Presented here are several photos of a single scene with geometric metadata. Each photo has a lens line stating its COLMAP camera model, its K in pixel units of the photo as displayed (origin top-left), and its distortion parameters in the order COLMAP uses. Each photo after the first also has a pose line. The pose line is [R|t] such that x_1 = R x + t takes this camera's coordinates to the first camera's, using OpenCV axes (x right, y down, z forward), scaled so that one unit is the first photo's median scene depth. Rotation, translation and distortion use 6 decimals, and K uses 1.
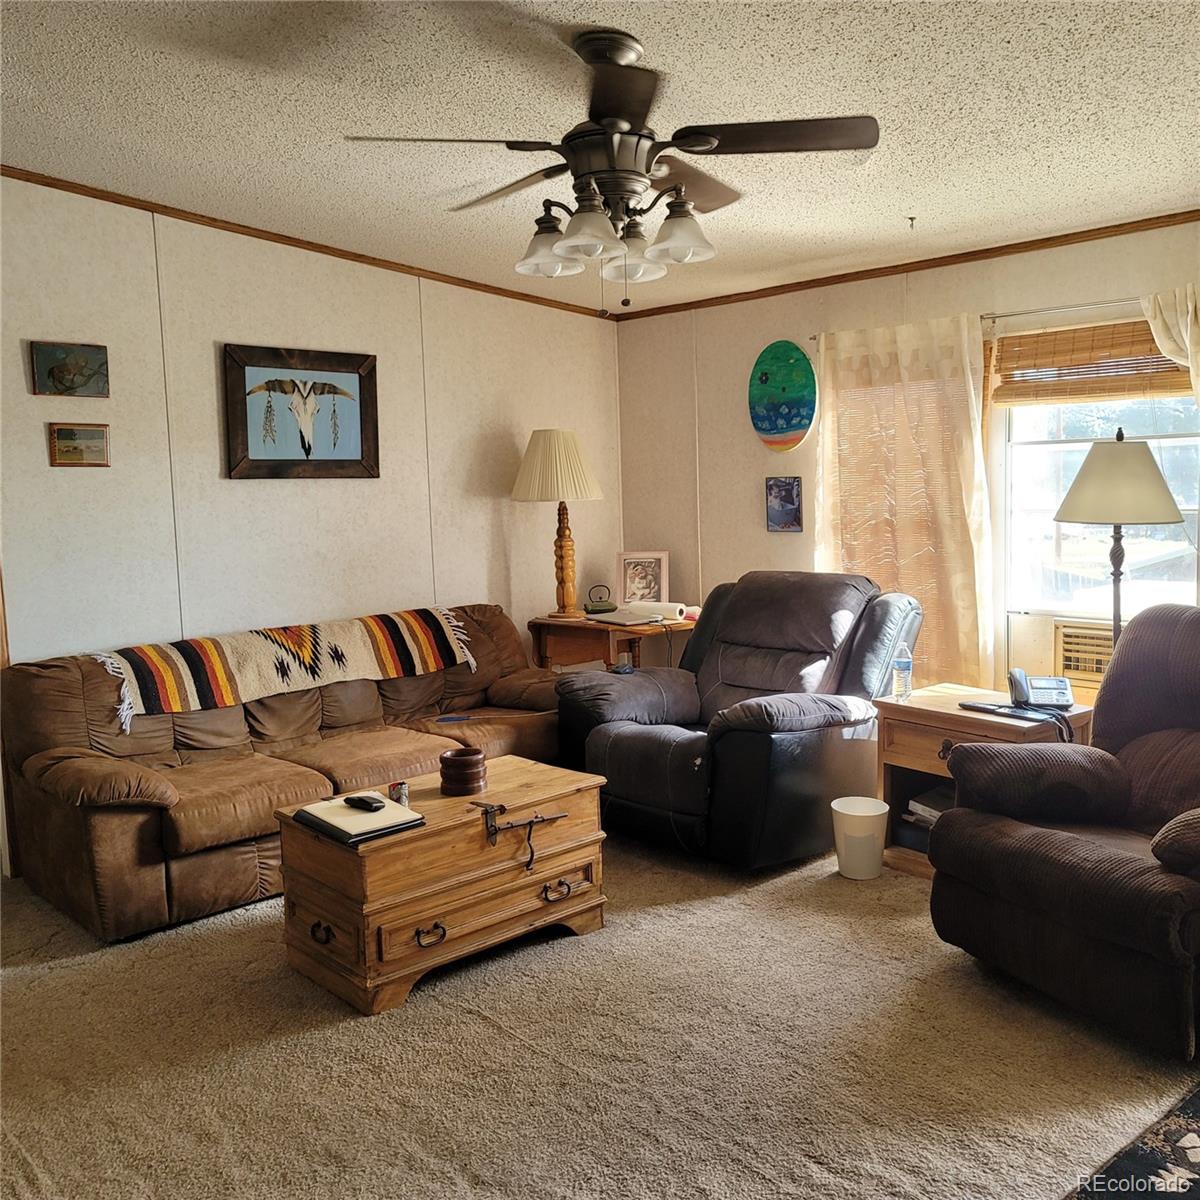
lens RADIAL K [[1132.8, 0, 638.1], [0, 1132.8, 601.1], [0, 0, 1]] dist [0.053152, -0.025436]
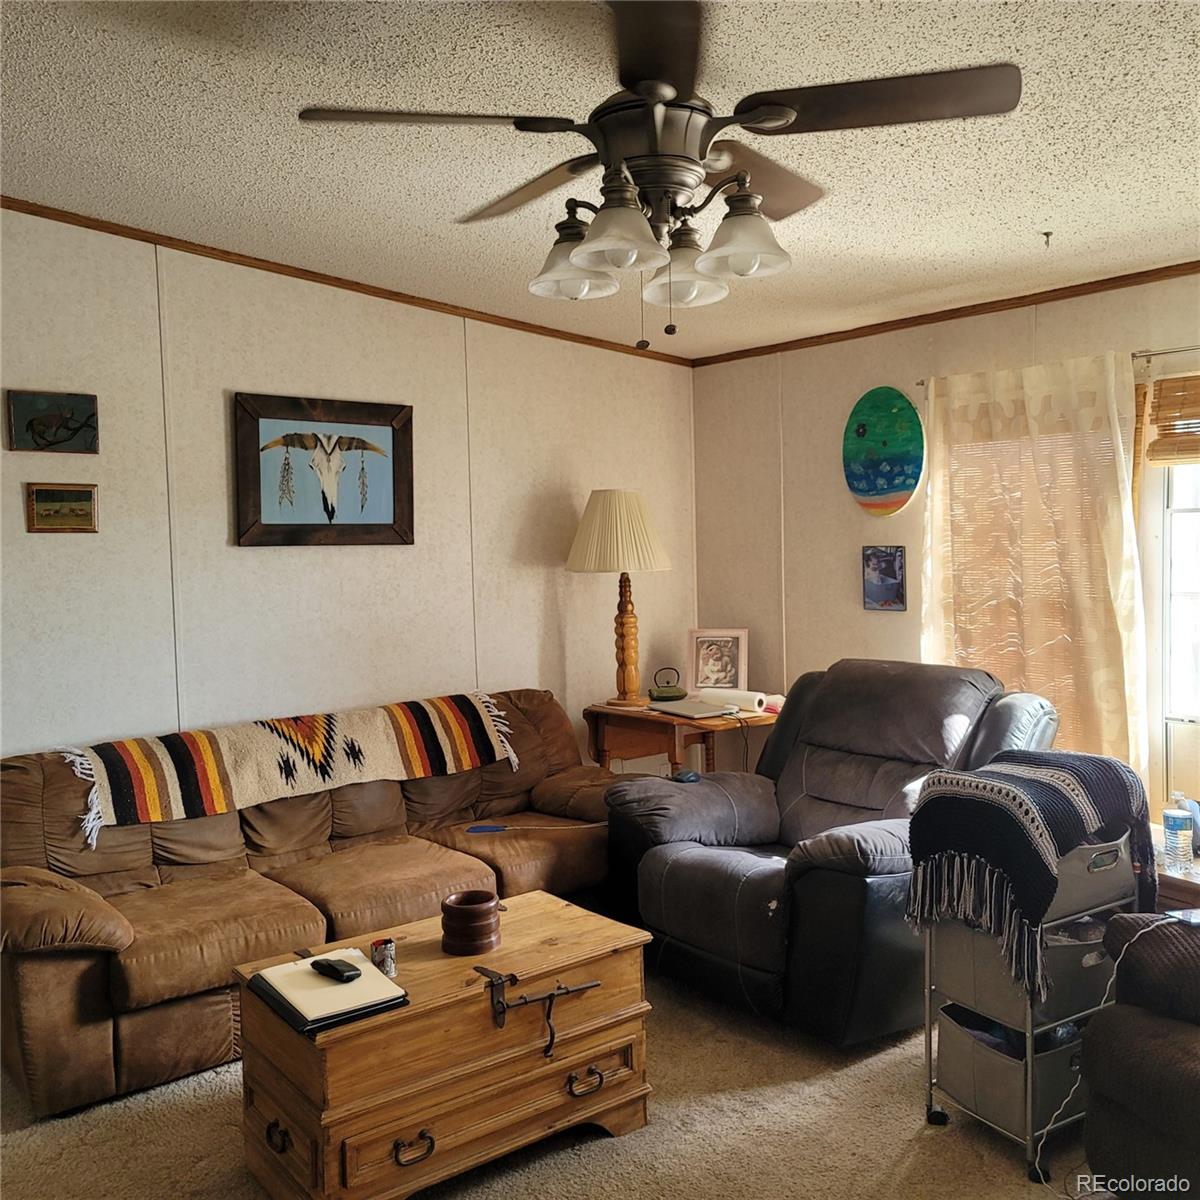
lens RADIAL K [[1132.8, 0, 638.1], [0, 1132.8, 601.1], [0, 0, 1]] dist [0.053152, -0.025436]
pose [[0.996202, 0.012277, -0.086202, 0.022532], [-0.016267, 0.998821, -0.045729, -0.031368], [0.085539, 0.046957, 0.995228, 0.166838]]
